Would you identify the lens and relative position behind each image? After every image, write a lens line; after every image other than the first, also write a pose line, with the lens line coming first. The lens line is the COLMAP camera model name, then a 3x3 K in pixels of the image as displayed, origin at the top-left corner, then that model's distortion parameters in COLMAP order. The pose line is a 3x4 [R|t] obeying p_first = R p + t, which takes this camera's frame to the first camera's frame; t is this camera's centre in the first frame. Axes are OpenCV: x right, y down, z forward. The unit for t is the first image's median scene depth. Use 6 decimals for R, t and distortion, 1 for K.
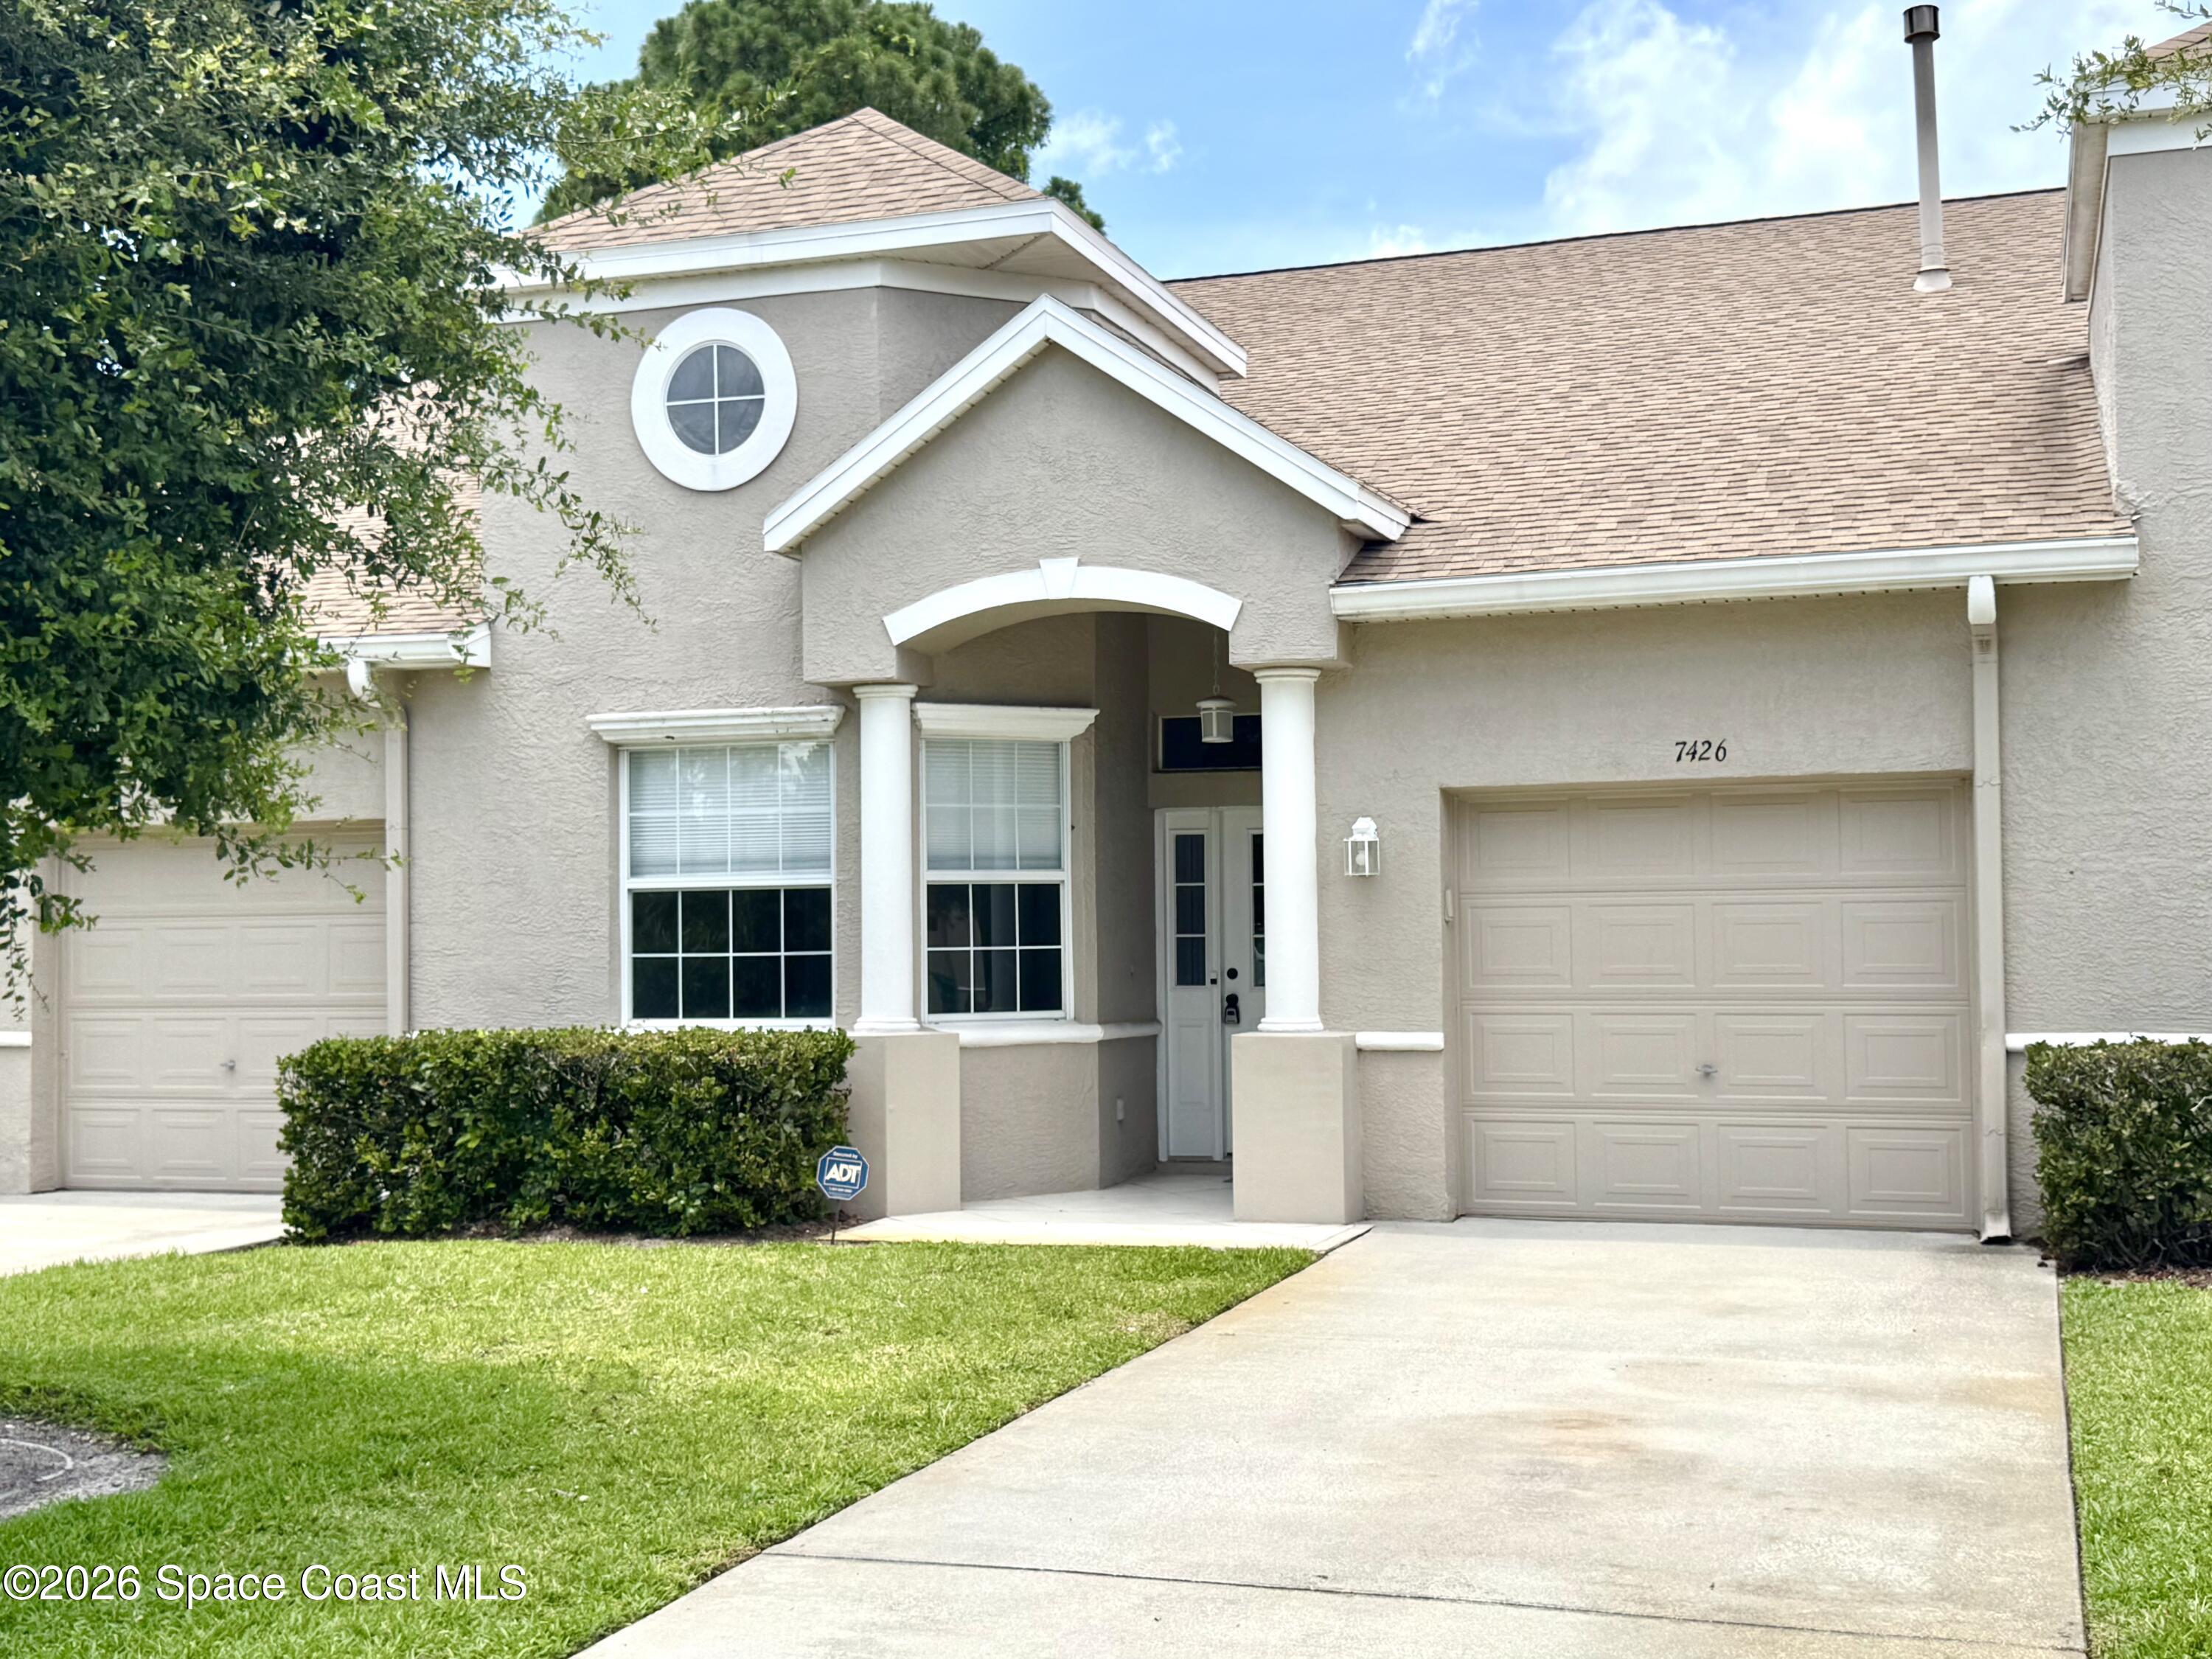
lens RADIAL K [[2603.2, 0, 1095.3], [0, 2603.2, 827.4], [0, 0, 1]] dist [0.176234, -0.357080]
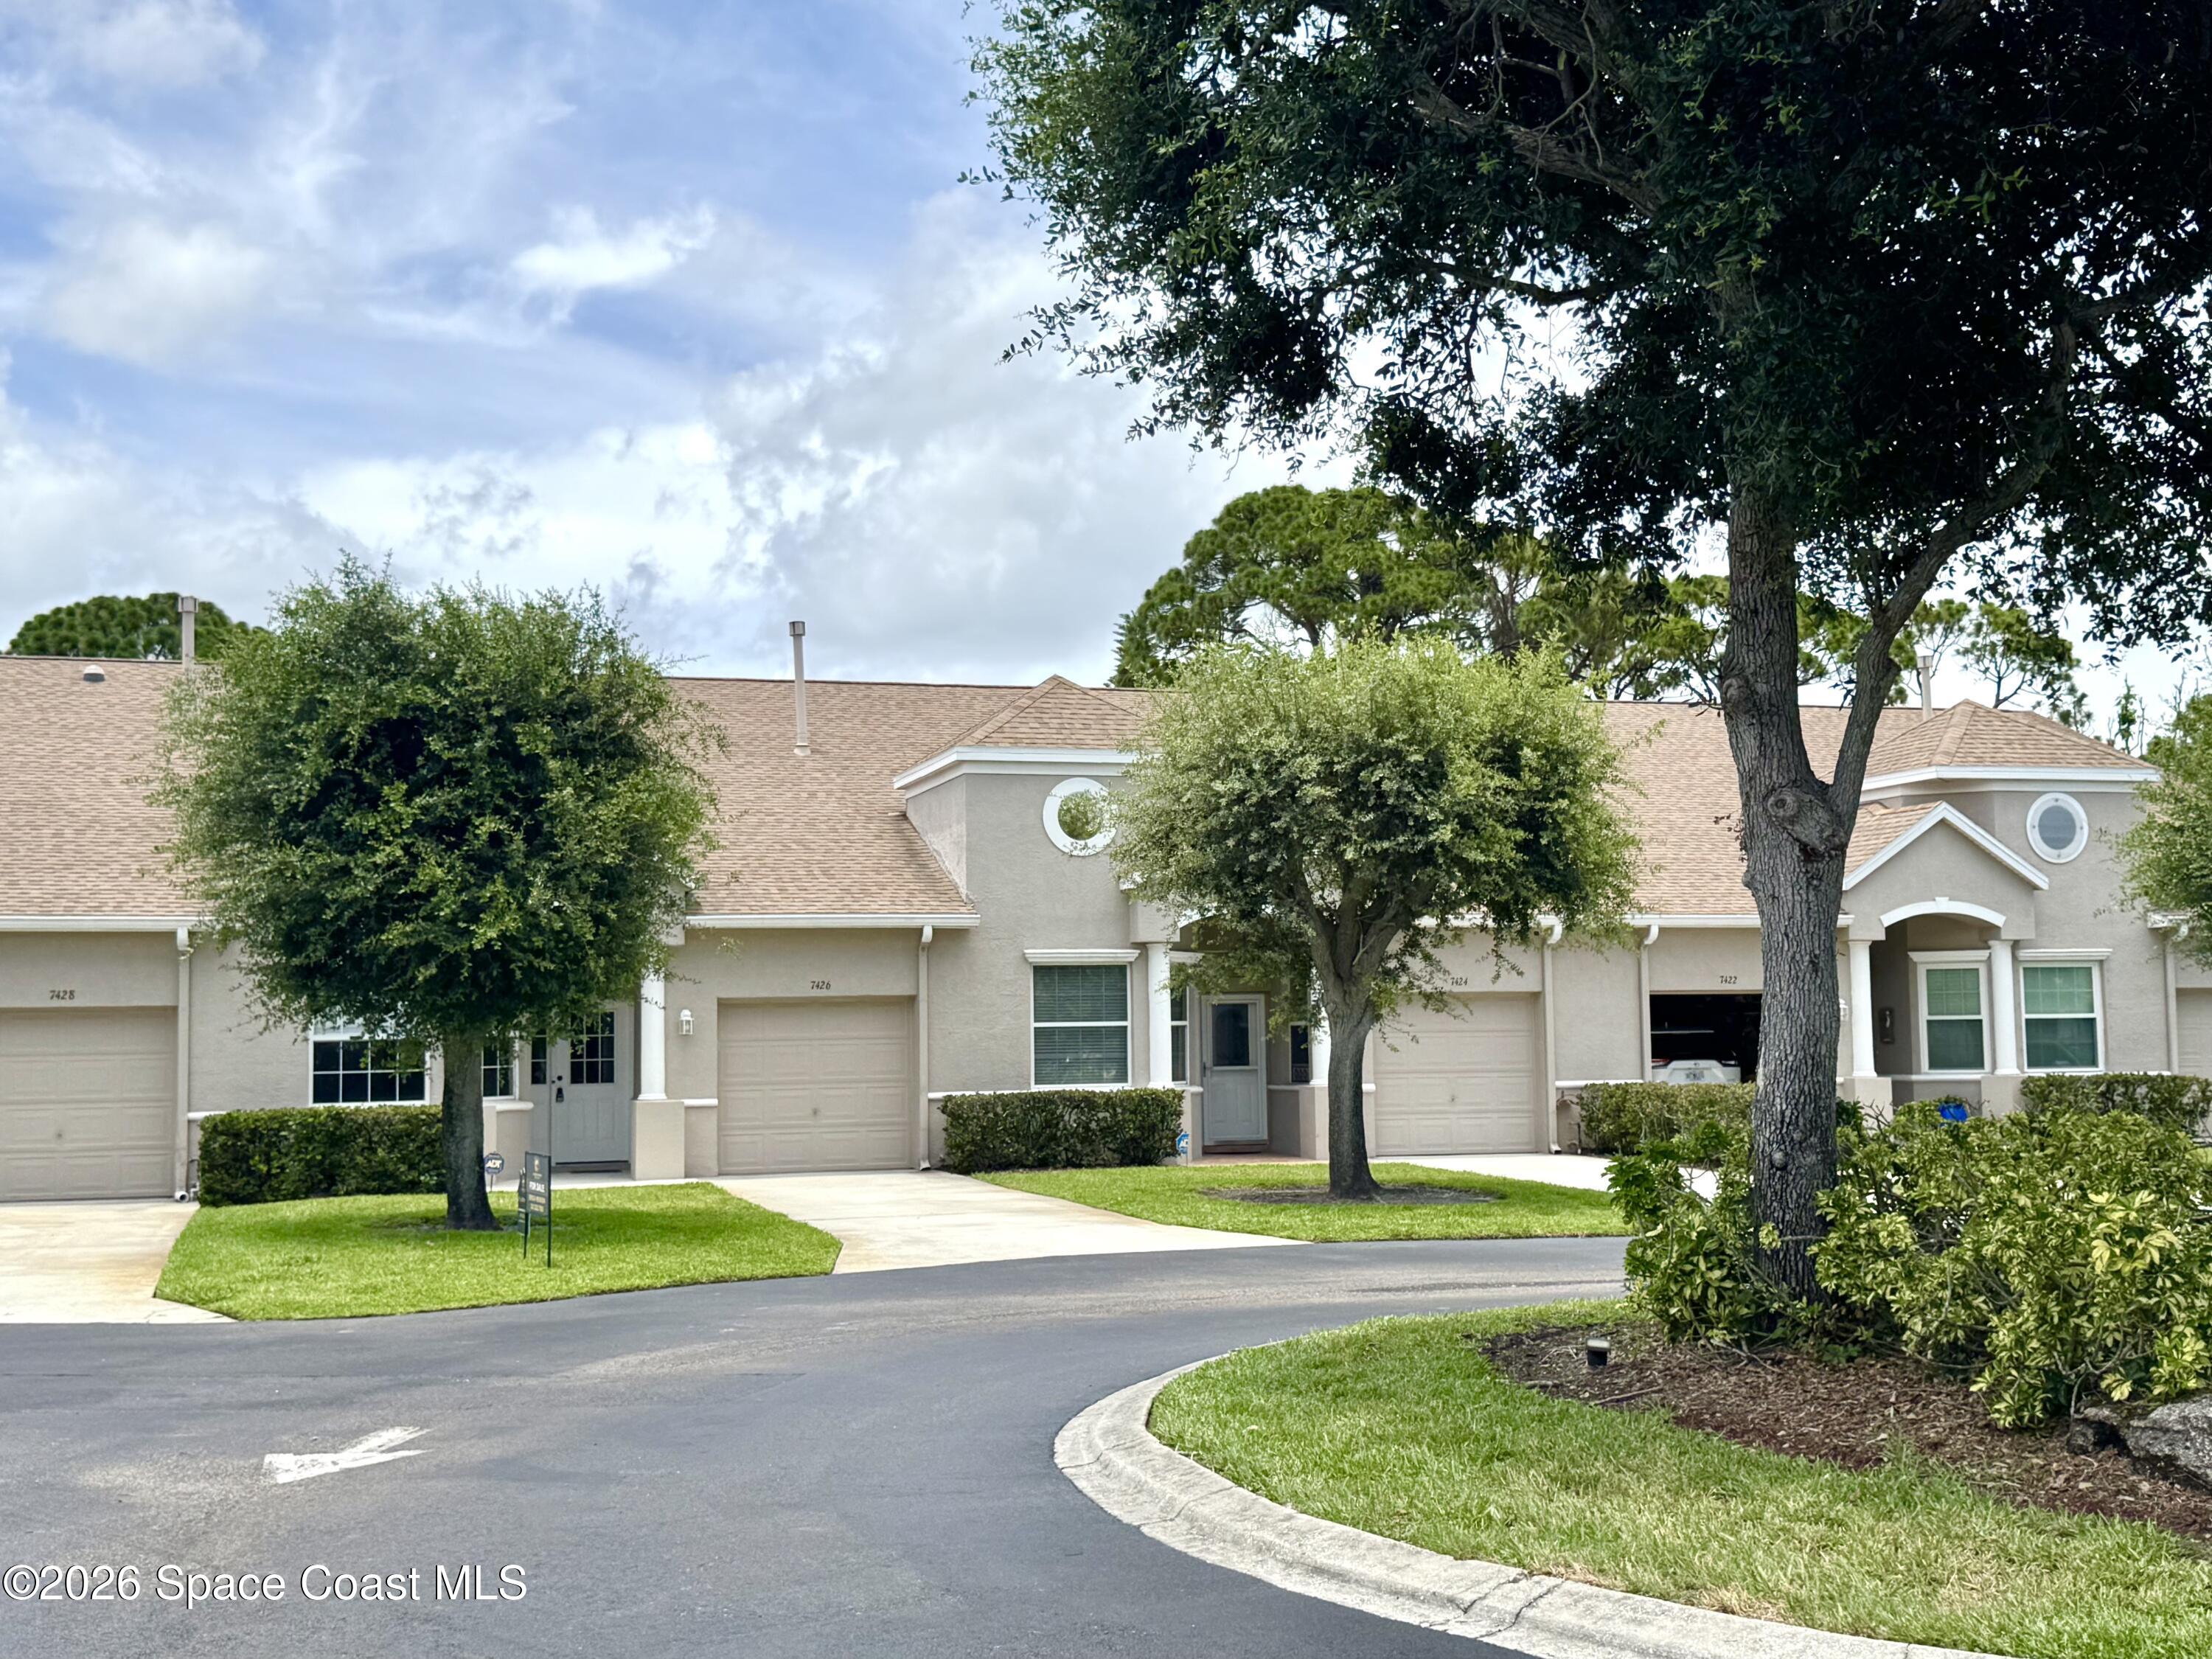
lens RADIAL K [[2603.2, 0, 1095.3], [0, 2603.2, 827.4], [0, 0, 1]] dist [0.176234, -0.357080]
pose [[0.811326, 0.046438, 0.582746, -1.009024], [-0.017729, 0.998336, -0.054872, -0.046414], [-0.584325, 0.034188, 0.810799, -1.185423]]
